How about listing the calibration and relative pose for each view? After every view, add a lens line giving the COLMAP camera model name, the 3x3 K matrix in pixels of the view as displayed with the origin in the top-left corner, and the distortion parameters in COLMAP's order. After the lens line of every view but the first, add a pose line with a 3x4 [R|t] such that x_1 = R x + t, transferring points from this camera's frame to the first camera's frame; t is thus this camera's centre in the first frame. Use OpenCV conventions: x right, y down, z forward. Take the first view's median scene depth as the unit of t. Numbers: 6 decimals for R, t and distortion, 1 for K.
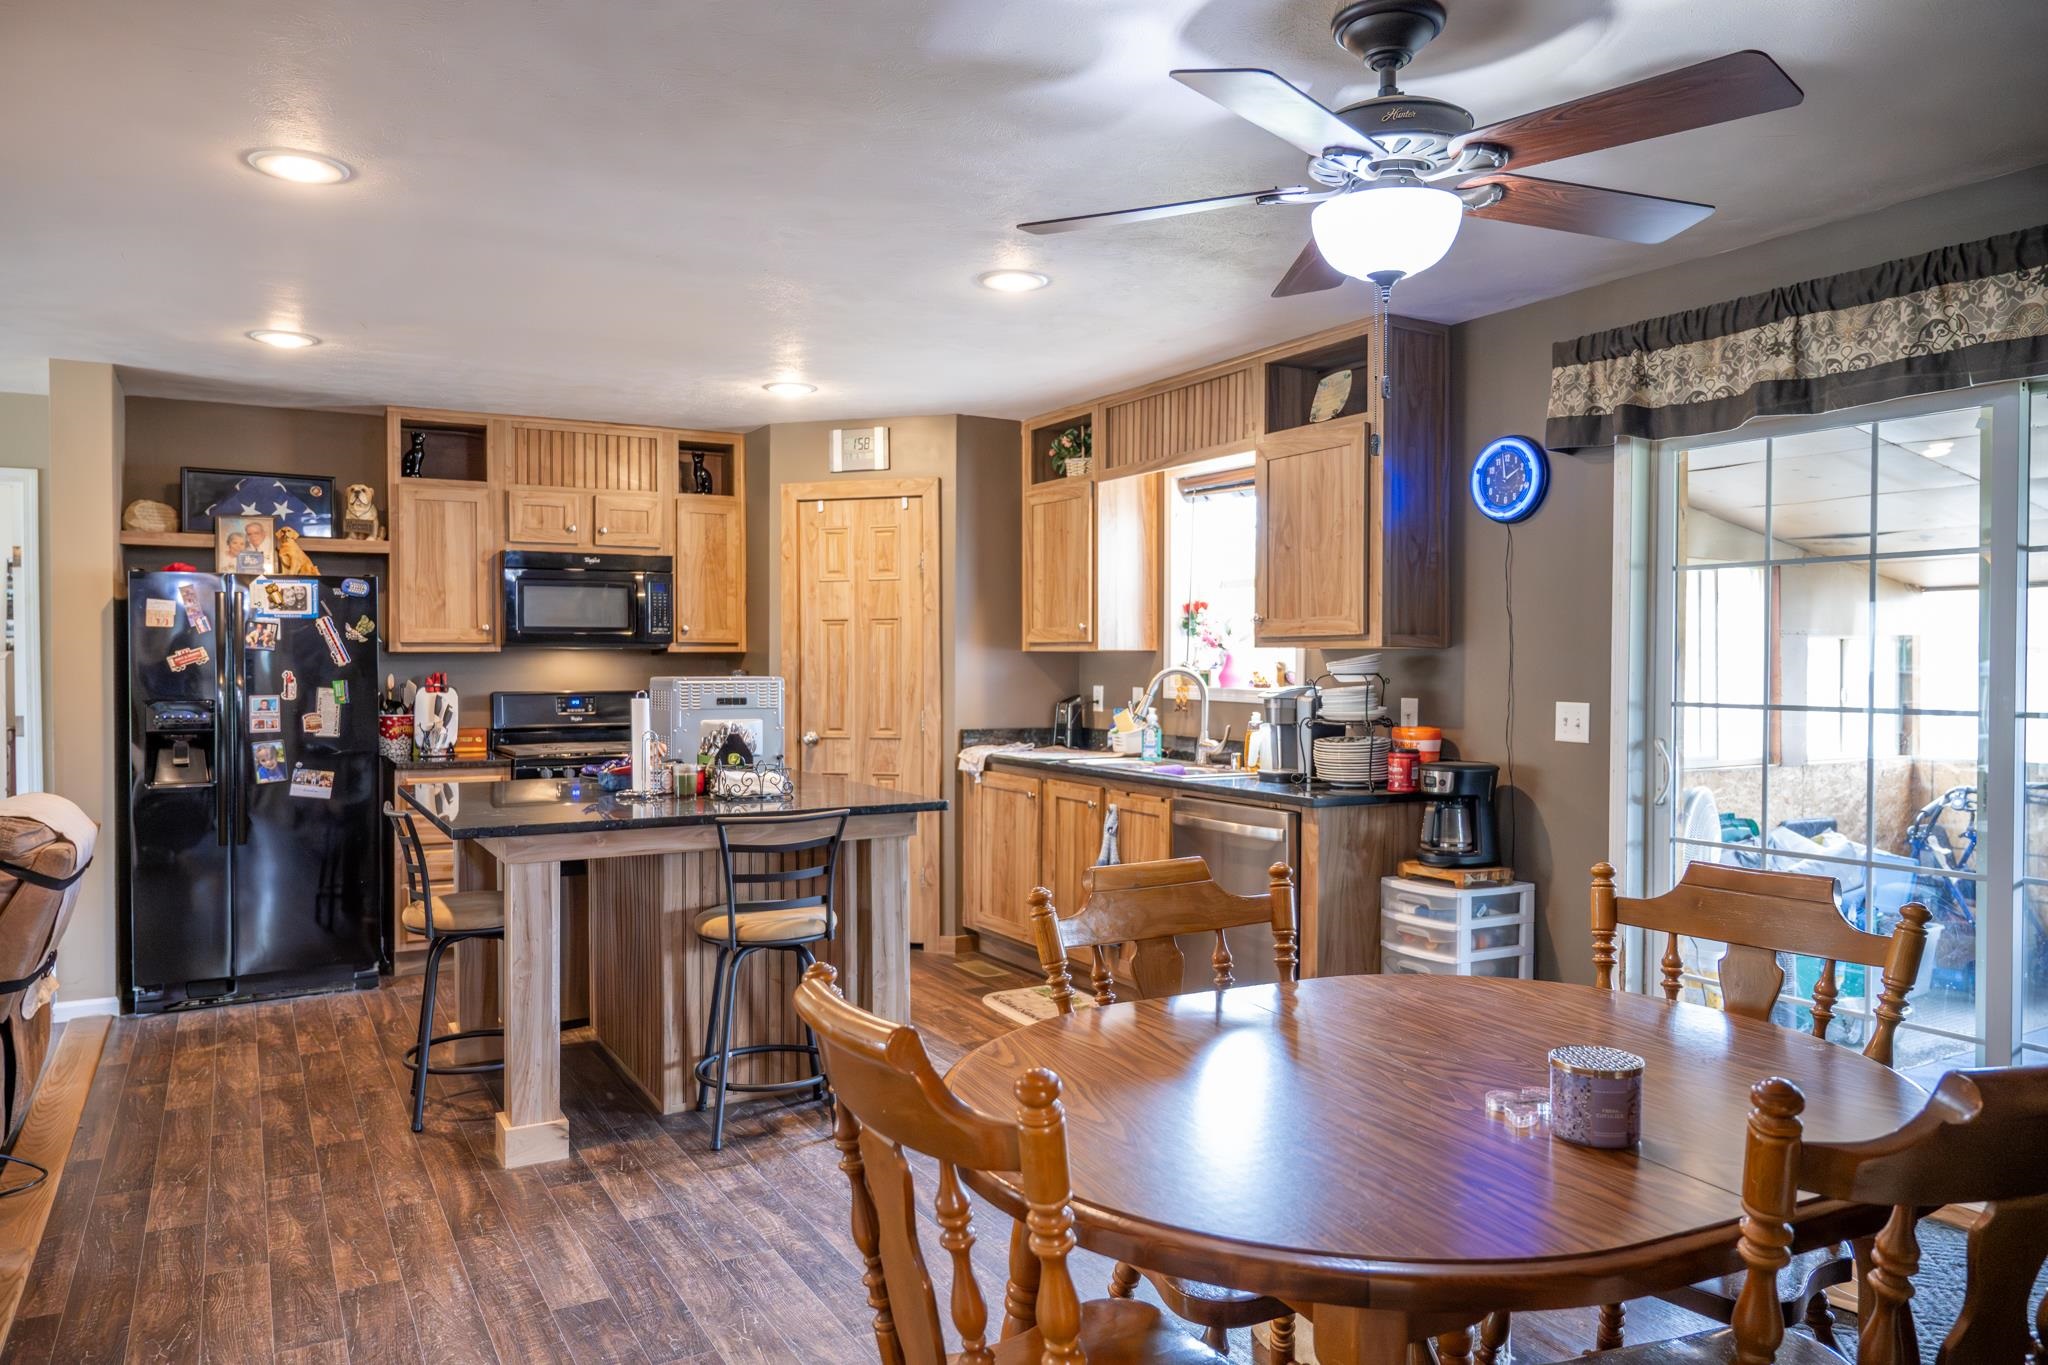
lens RADIAL K [[1383.4, 0, 1030.8], [0, 1383.4, 685.0], [0, 0, 1]] dist [-0.005351, 0.008073]
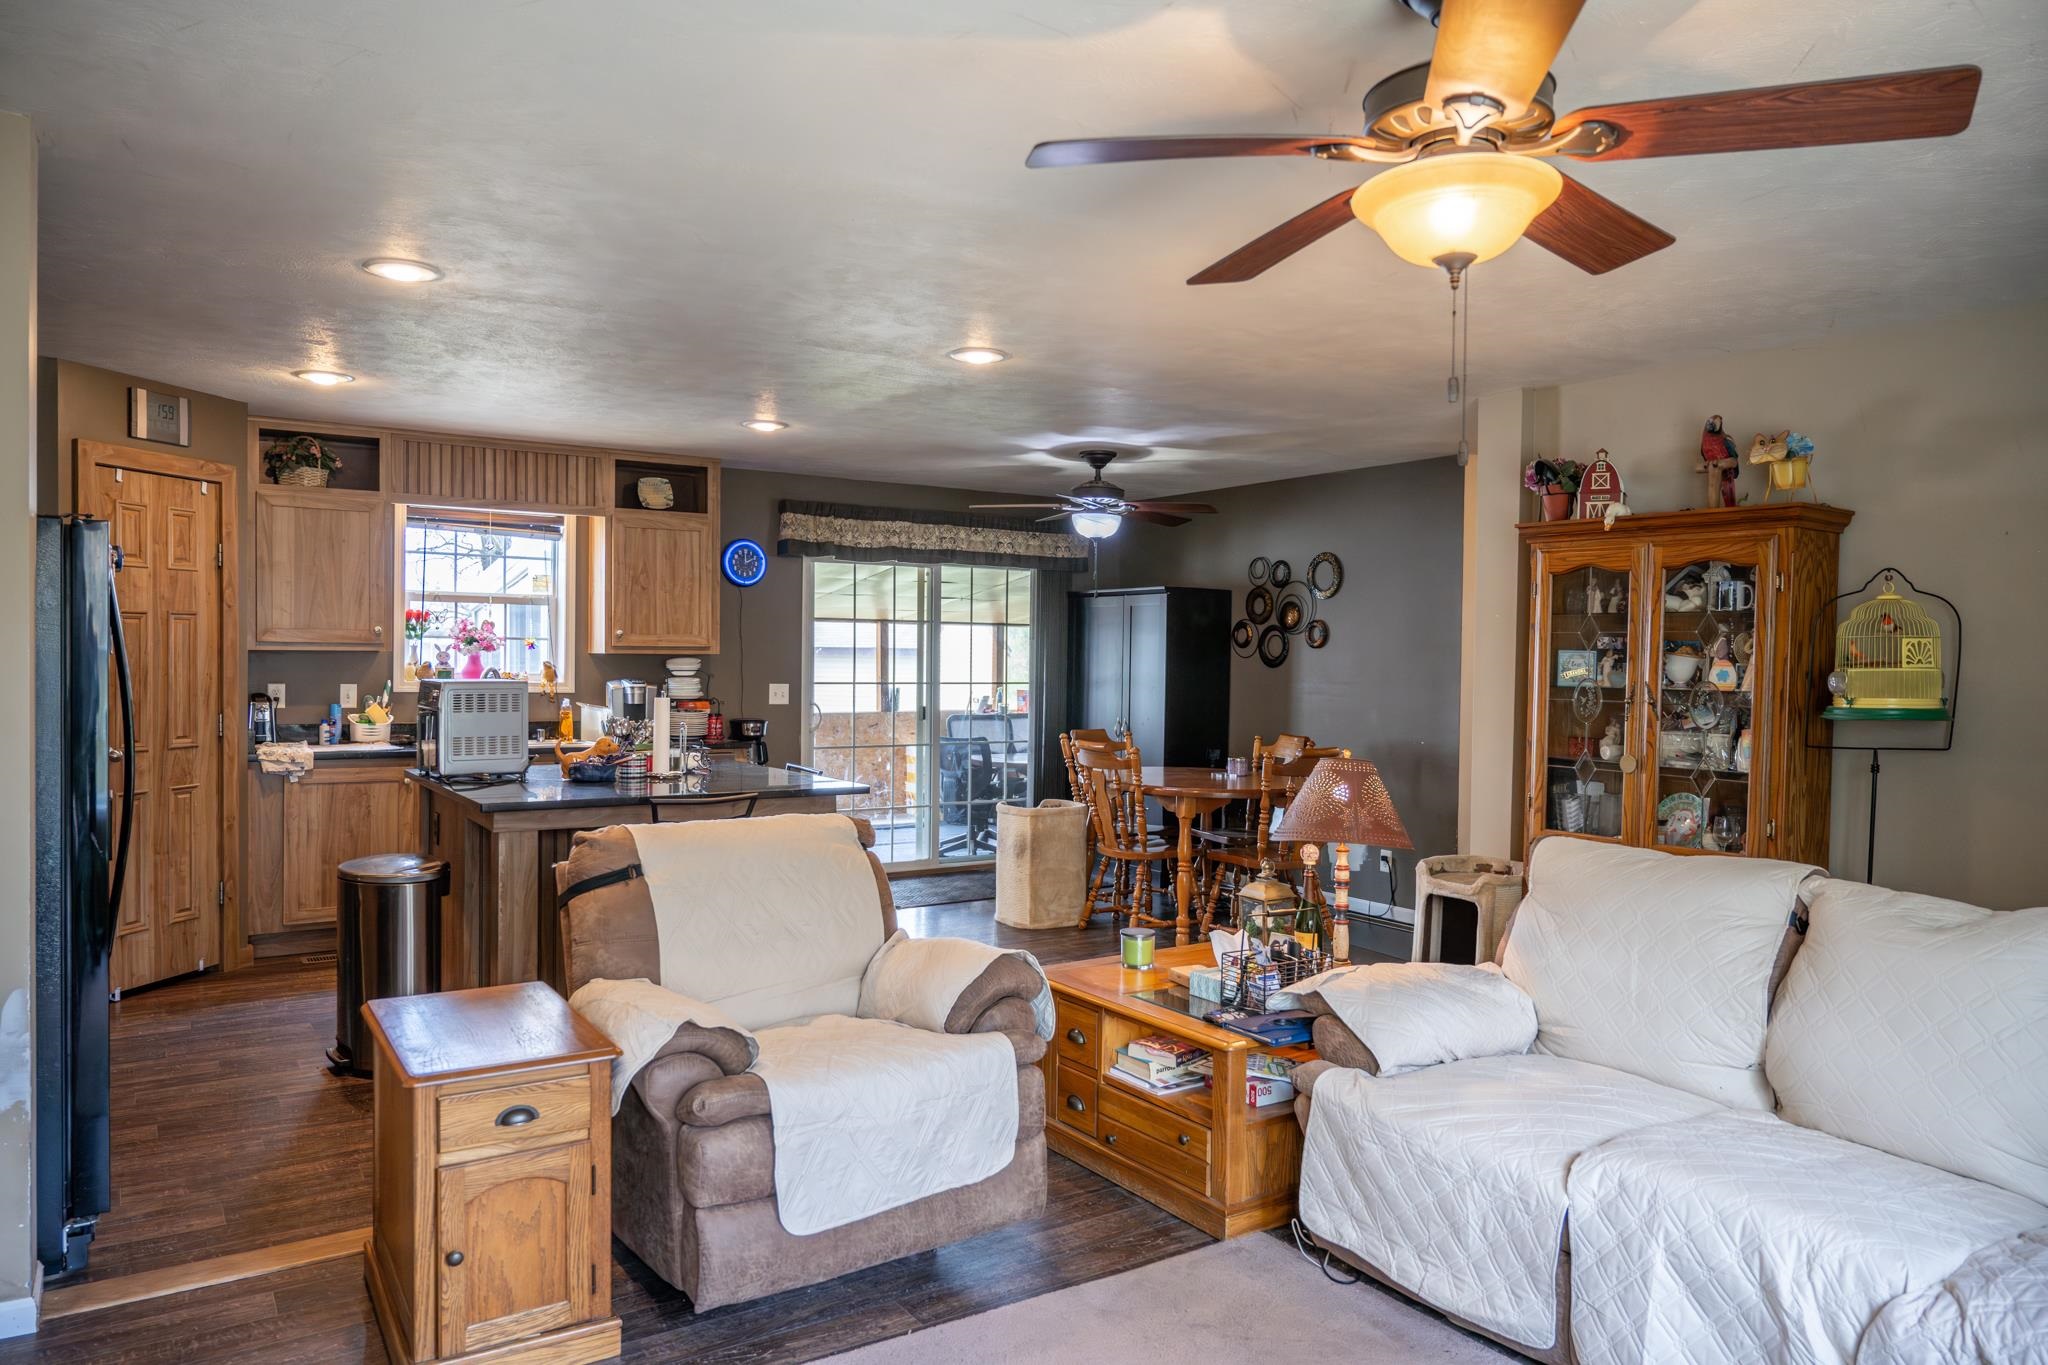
lens RADIAL K [[1383.4, 0, 1036.0], [0, 1383.4, 674.8], [0, 0, 1]] dist [-0.005351, 0.008073]
pose [[-0.070115, -0.014759, 0.997430, -1.110180], [0.007061, 0.999858, 0.015292, -0.019426], [-0.997514, 0.008115, -0.070001, 0.551122]]
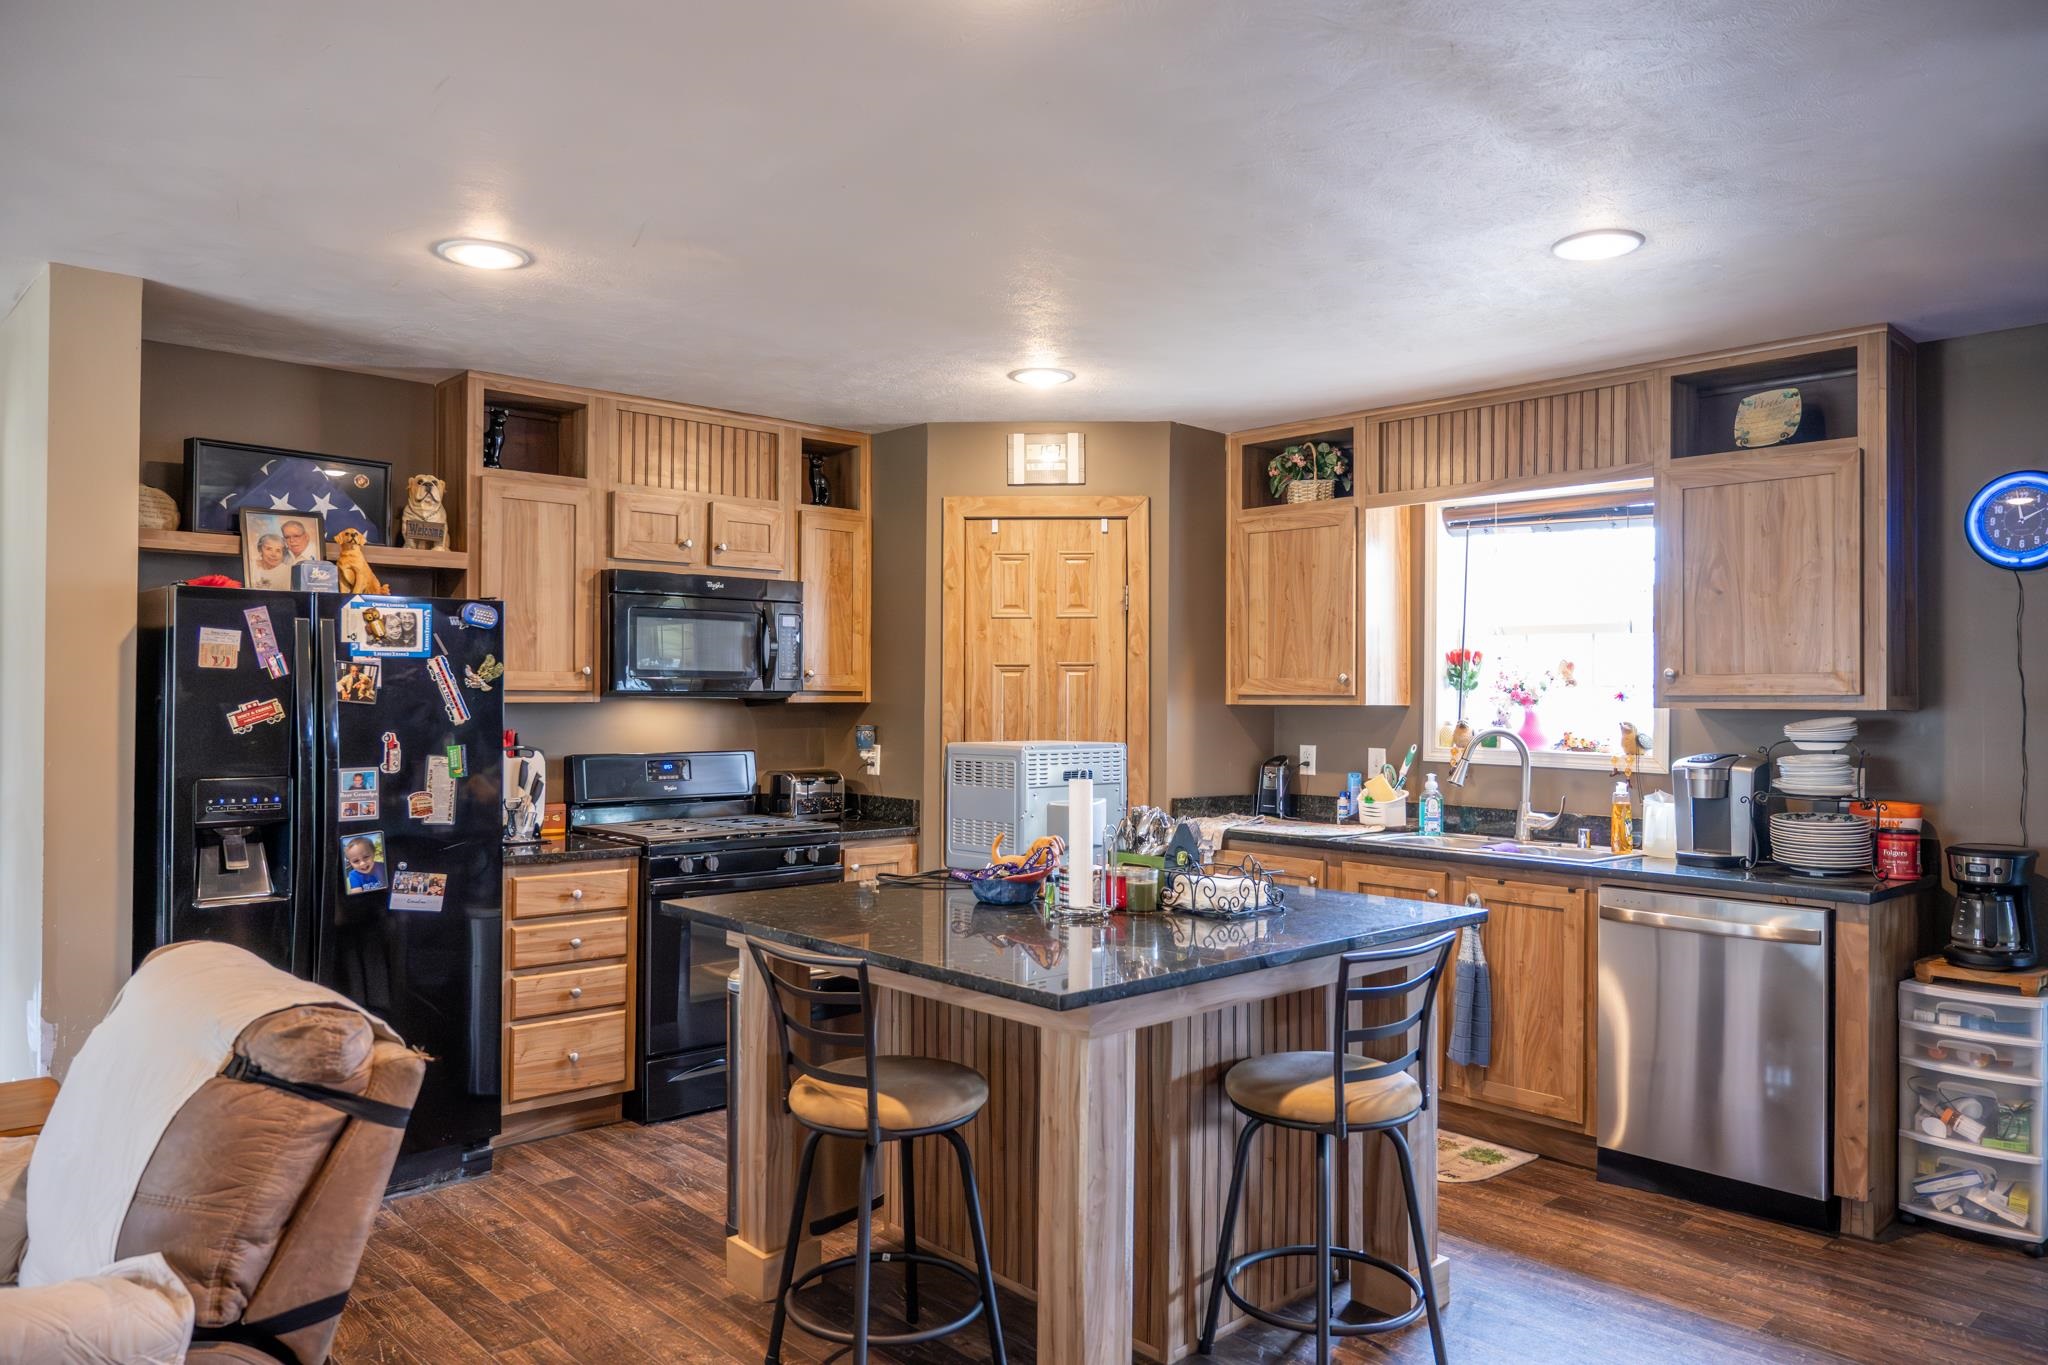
lens RADIAL K [[1383.4, 0, 1028.7], [0, 1383.4, 695.0], [0, 0, 1]] dist [-0.005351, 0.008073]
pose [[0.973611, 0.006511, 0.228120, -0.345321], [-0.002074, 0.999804, -0.019682, -0.014455], [-0.228204, 0.018689, 0.973434, 0.217676]]
